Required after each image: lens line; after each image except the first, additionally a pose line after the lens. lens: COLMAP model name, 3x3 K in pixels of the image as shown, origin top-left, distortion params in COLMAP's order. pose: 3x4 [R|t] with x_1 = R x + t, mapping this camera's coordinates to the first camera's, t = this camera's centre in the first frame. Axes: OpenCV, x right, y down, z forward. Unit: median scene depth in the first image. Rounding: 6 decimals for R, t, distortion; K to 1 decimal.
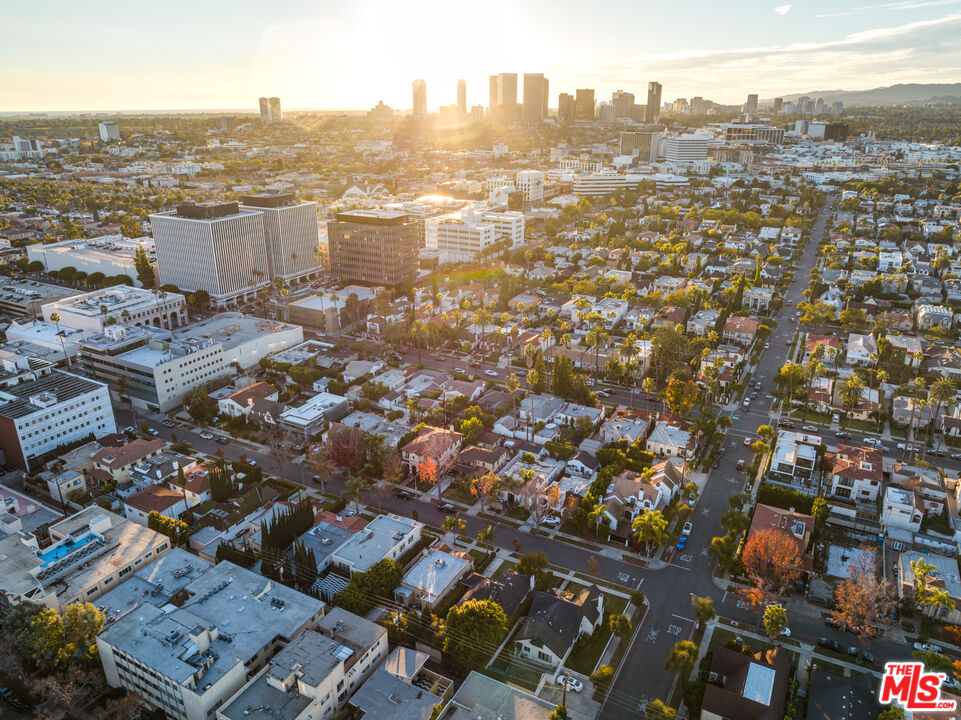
lens RADIAL K [[711.5, 0, 480.5], [0, 711.5, 360.0], [0, 0, 1]] dist [-0.009345, -0.006946]
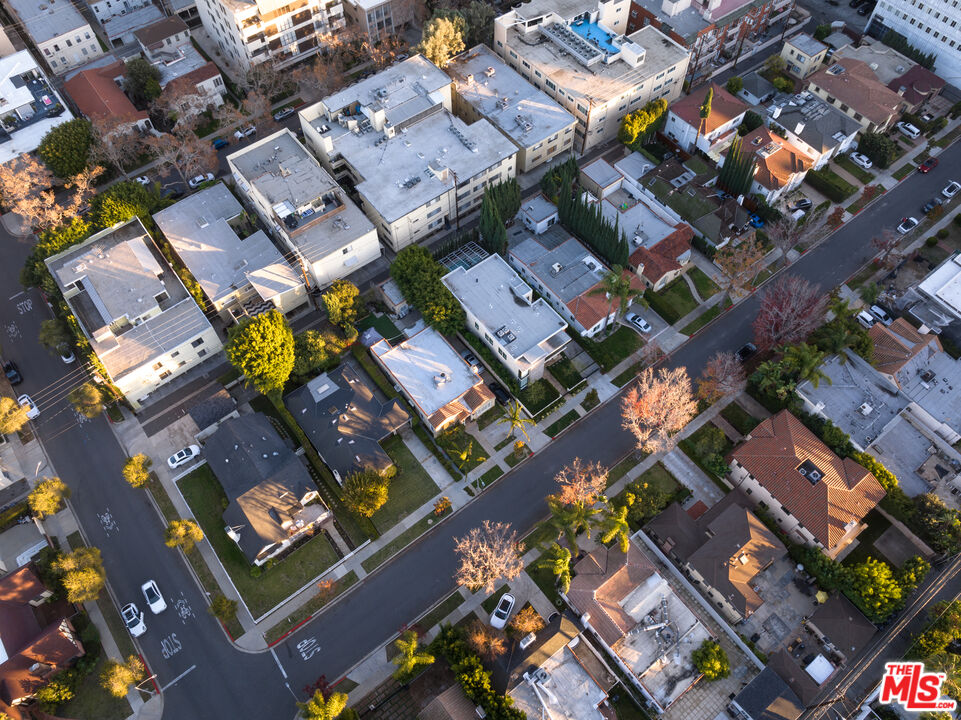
lens RADIAL K [[711.5, 0, 480.5], [0, 711.5, 360.0], [0, 0, 1]] dist [-0.009345, -0.006946]
pose [[-0.403162, 0.783203, -0.473344, 0.205590], [-0.320527, 0.363626, 0.874665, -0.287289], [0.857160, 0.504351, 0.104438, 0.831006]]
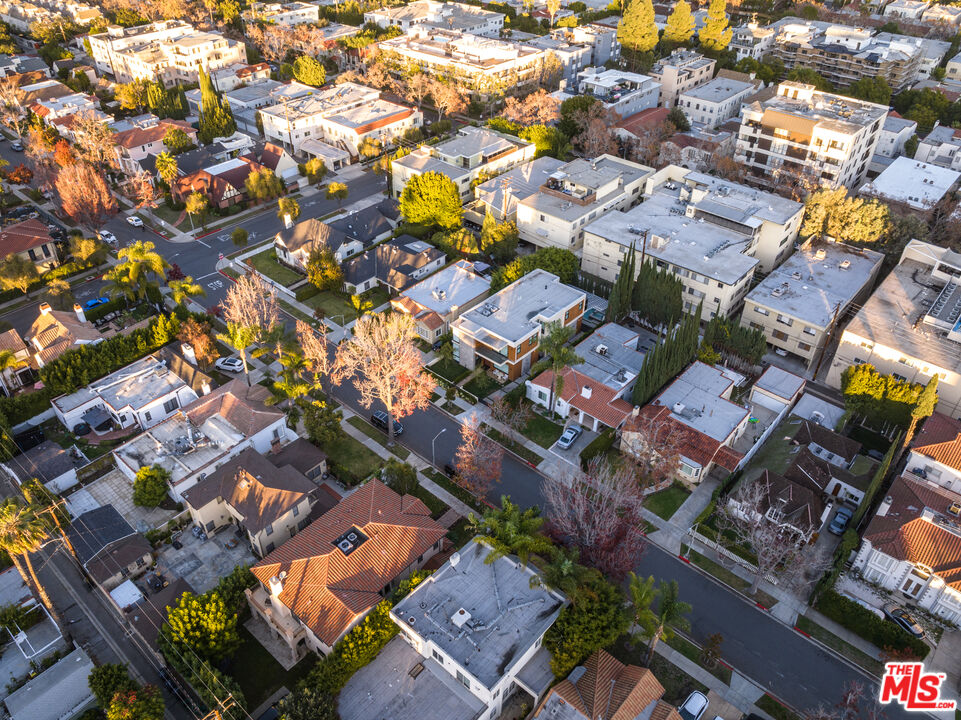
lens RADIAL K [[711.5, 0, 480.5], [0, 711.5, 360.0], [0, 0, 1]] dist [-0.009345, -0.006946]
pose [[-0.975369, -0.141490, 0.169222, -0.204686], [0.070527, 0.526858, 0.847022, -0.264600], [-0.209002, 0.838094, -0.503902, 1.241138]]
